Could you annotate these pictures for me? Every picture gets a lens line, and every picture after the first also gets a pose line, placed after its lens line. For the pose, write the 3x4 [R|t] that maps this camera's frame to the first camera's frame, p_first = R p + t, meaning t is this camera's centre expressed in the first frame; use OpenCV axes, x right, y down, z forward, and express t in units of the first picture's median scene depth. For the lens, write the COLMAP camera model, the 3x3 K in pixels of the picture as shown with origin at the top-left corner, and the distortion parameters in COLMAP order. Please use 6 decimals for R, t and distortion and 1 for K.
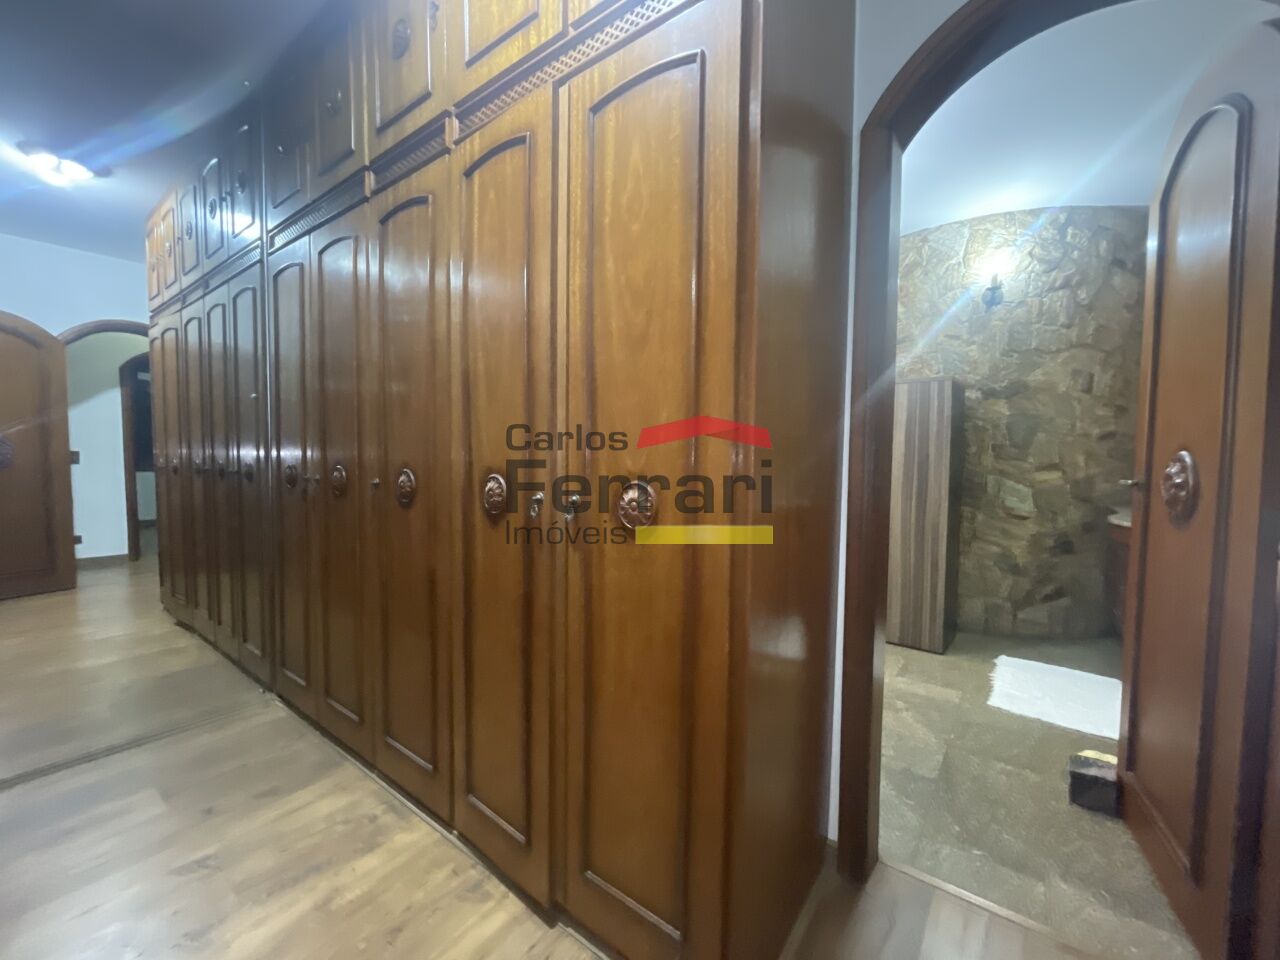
lens RADIAL K [[516.2, 0, 642.7], [0, 516.2, 479.1], [0, 0, 1]] dist [0.003659, -0.004360]
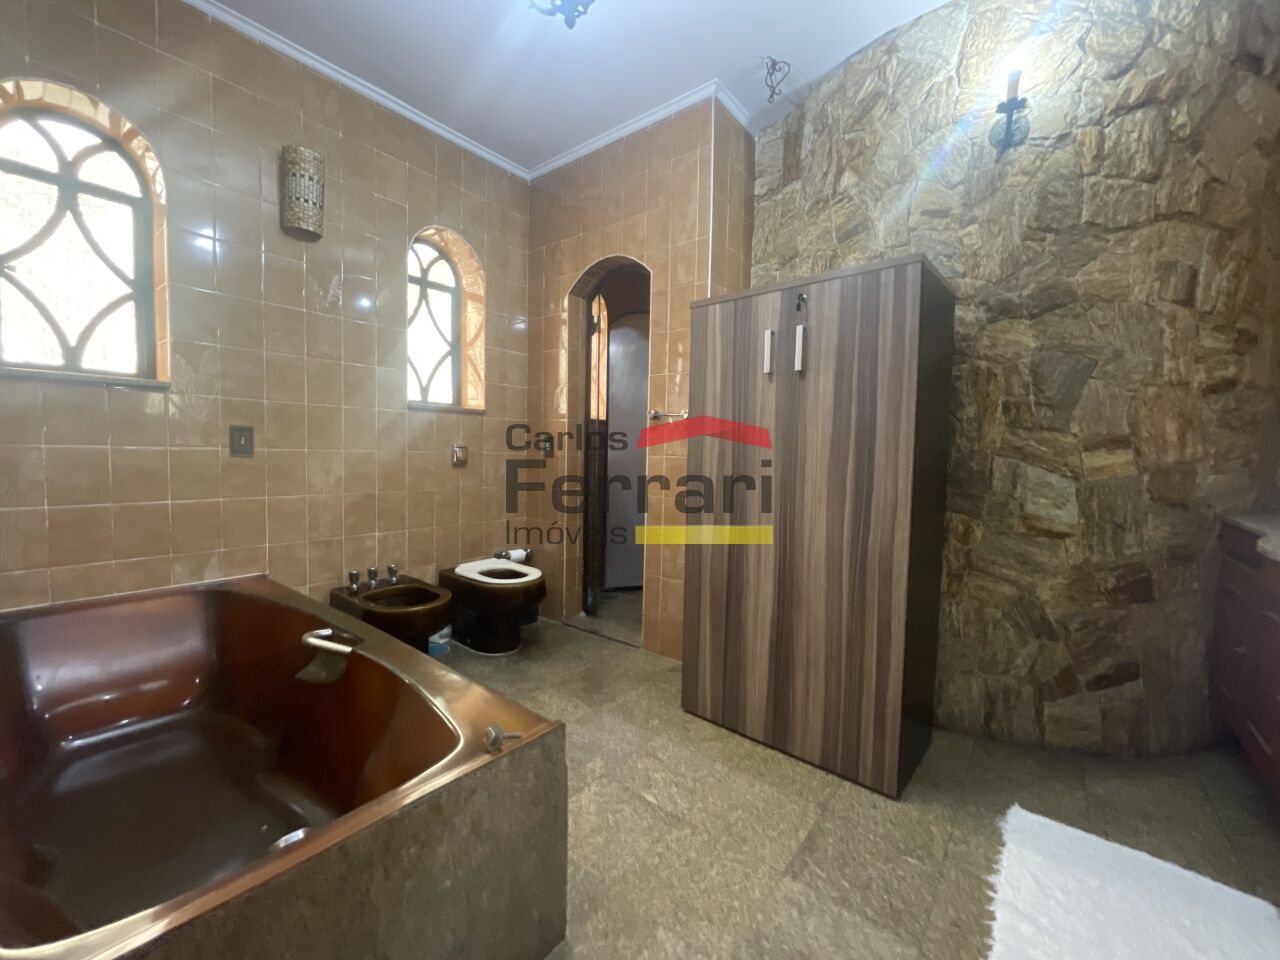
lens RADIAL K [[516.2, 0, 633.0], [0, 516.2, 483.6], [0, 0, 1]] dist [0.003659, -0.004360]
pose [[0.999451, 0.011638, -0.031011, 0.300080], [-0.011319, 0.999881, 0.010440, 0.019522], [0.031129, -0.010084, 0.999465, 0.437051]]
